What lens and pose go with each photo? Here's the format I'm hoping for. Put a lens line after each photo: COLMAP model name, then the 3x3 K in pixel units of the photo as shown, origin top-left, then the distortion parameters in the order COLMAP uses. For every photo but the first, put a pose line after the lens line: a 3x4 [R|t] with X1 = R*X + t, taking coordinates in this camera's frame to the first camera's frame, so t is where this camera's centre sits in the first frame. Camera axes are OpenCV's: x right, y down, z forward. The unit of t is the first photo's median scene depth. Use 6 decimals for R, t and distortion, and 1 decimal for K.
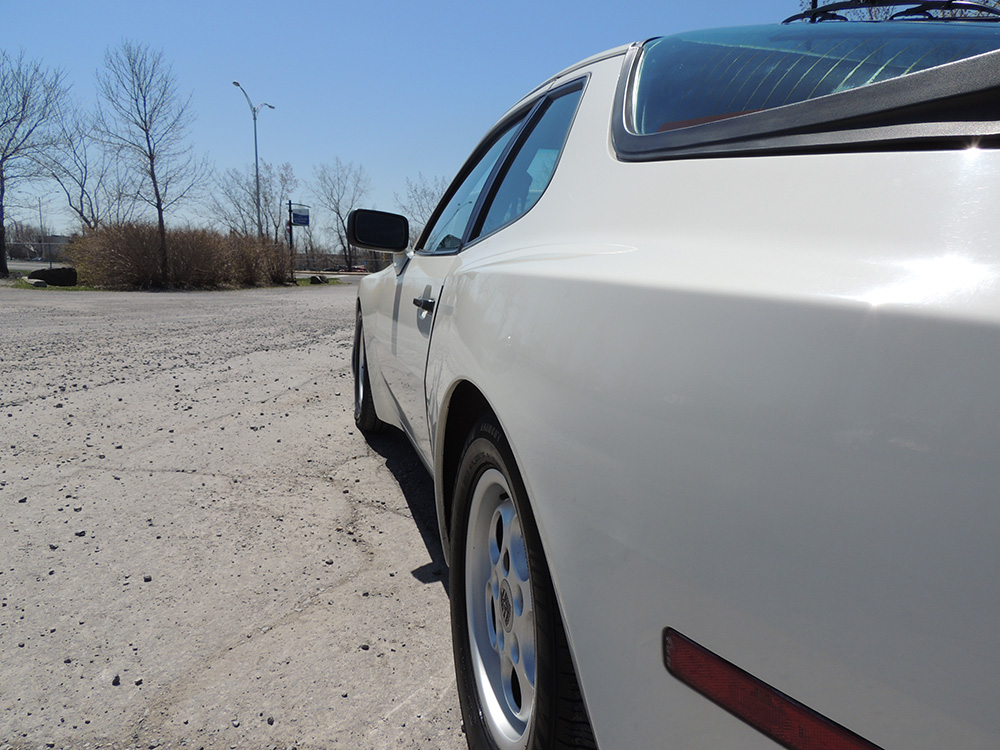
lens RADIAL K [[708.7, 0, 499.9], [0, 708.7, 377.4], [0, 0, 1]] dist [-0.016742, 0.000359]
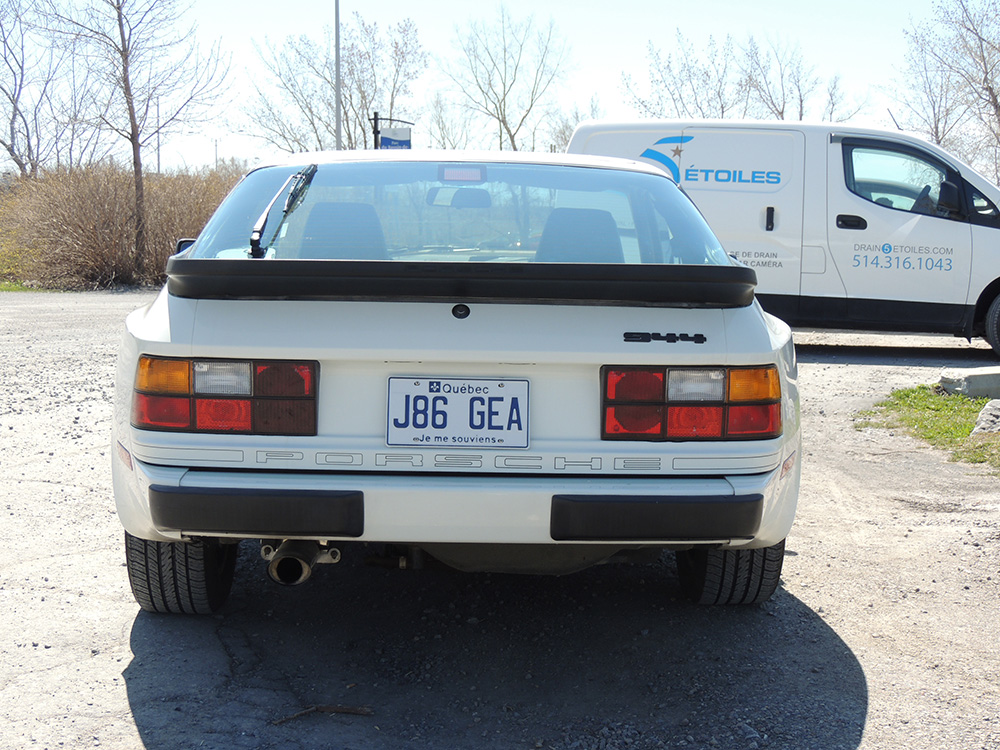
lens RADIAL K [[1615.7, 0, 500.3], [0, 1615.7, 375.2], [0, 0, 1]] dist [-0.091862, 0.000000]
pose [[0.971604, 0.006931, -0.236510, 0.084964], [-0.021704, 0.997967, -0.059917, 0.011550], [0.235613, 0.063349, 0.969780, -0.128872]]
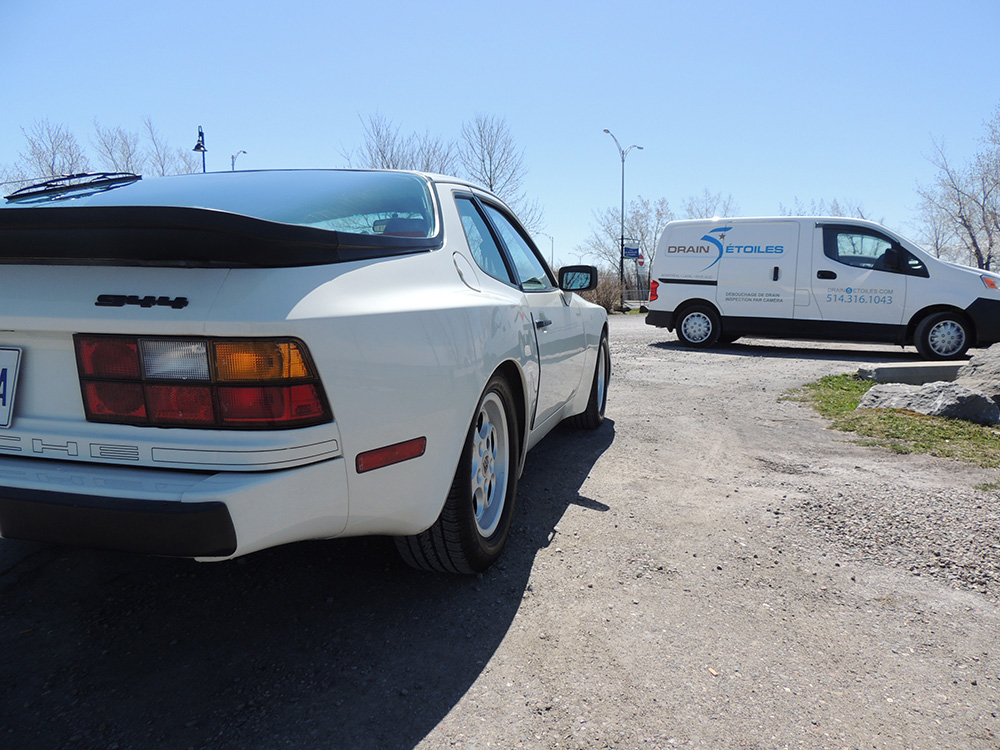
lens RADIAL K [[708.7, 0, 504.0], [0, 708.7, 375.1], [0, 0, 1]] dist [-0.016742, 0.000359]
pose [[0.864084, 0.039979, -0.501758, 0.115862], [-0.062700, 0.997626, -0.028488, 0.004127], [0.499428, 0.056076, 0.864539, -0.011659]]
